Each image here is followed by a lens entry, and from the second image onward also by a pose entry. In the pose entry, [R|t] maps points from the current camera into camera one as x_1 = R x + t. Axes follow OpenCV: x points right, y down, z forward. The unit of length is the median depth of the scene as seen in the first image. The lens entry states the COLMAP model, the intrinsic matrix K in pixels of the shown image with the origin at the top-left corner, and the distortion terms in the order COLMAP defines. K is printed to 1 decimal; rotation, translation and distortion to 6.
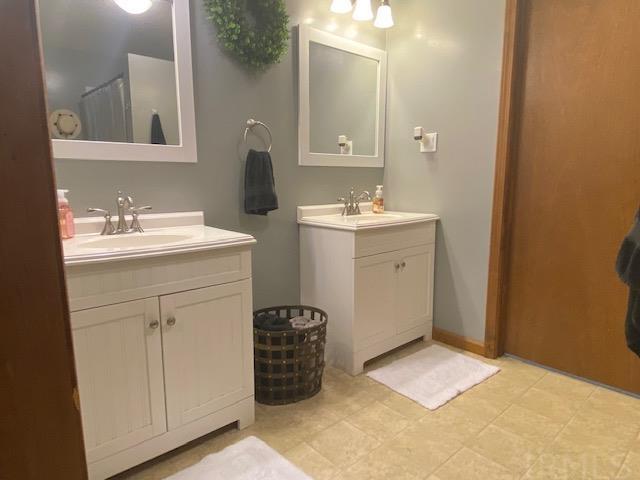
lens RADIAL K [[400.0, 0, 320.0], [0, 400.0, 240.0], [0, 0, 1]] dist [0.084859, -0.095153]
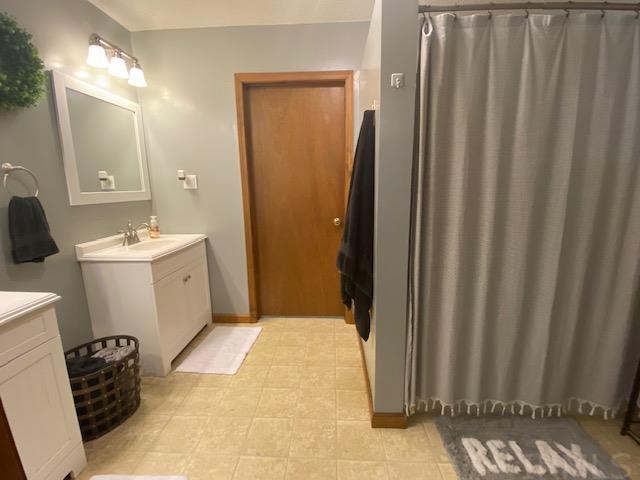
lens RADIAL K [[285.7, 0, 320.0], [0, 285.7, 240.0], [0, 0, 1]] dist [0.023362, -0.022759]
pose [[0.700734, -0.138997, 0.699751, -0.141205], [0.117396, 0.989932, 0.079078, -0.088819], [-0.703698, 0.026736, 0.709997, 0.036614]]
